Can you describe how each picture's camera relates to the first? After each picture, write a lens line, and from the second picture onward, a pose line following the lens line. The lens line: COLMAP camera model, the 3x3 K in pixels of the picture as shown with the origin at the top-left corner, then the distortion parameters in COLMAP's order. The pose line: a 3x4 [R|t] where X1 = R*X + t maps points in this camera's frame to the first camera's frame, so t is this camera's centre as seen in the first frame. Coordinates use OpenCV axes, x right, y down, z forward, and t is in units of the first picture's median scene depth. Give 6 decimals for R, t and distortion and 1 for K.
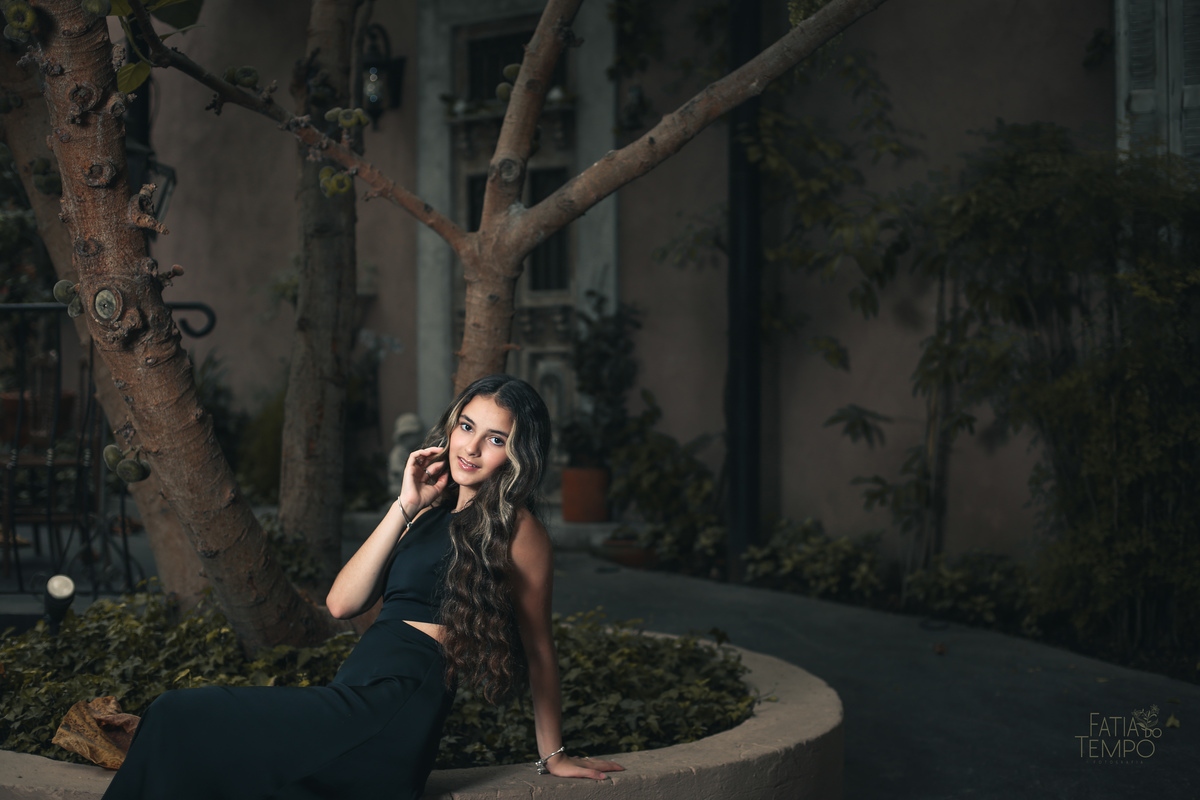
lens RADIAL K [[1853.4, 0, 600.6], [0, 1853.4, 417.0], [0, 0, 1]] dist [-0.137919, 0.087479]
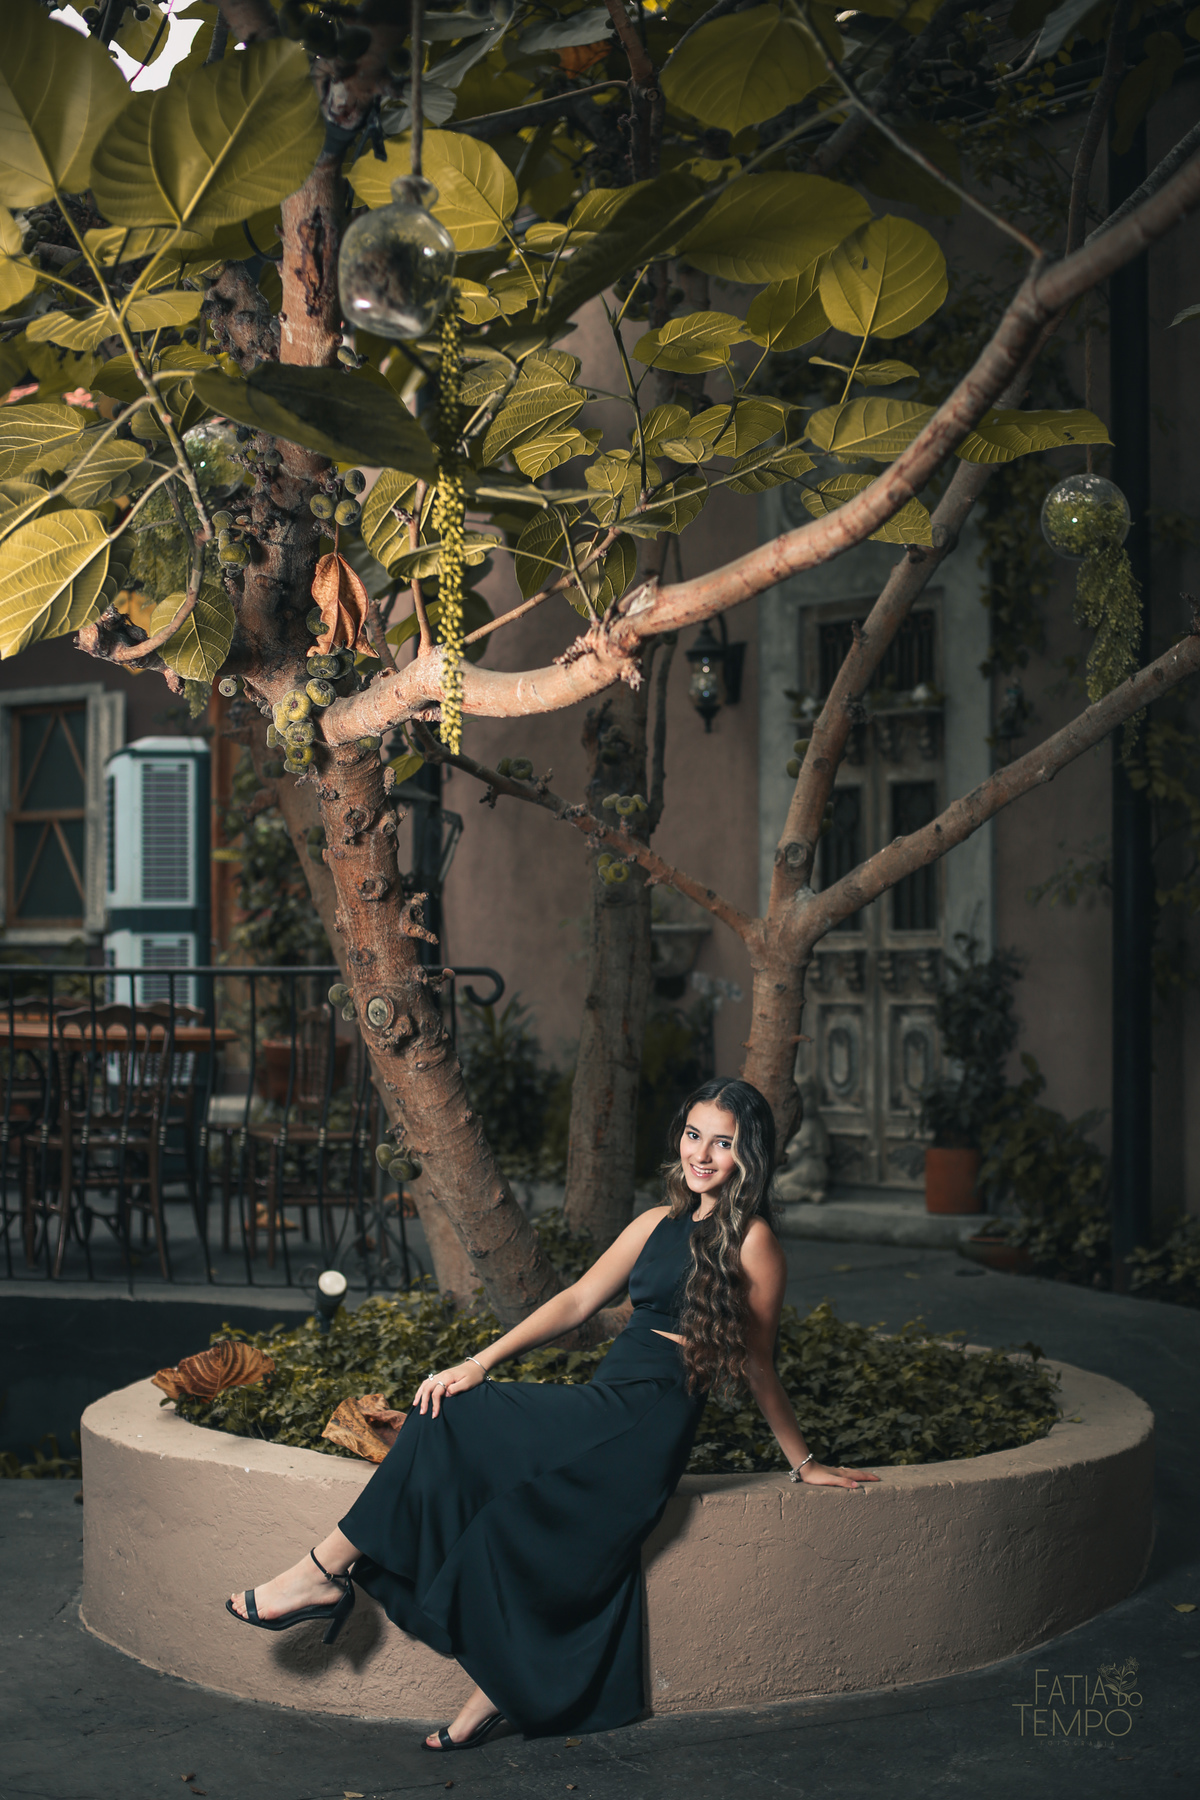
lens RADIAL K [[2780.0, 0, 600.0], [0, 2780.0, 900.0], [0, 0, 1]] dist [-0.137919, 0.087479]
pose [[0.981768, -0.002023, -0.190071, 0.122297], [-0.006615, 0.998974, -0.044797, -0.044786], [0.189967, 0.045237, 0.980748, -0.417126]]
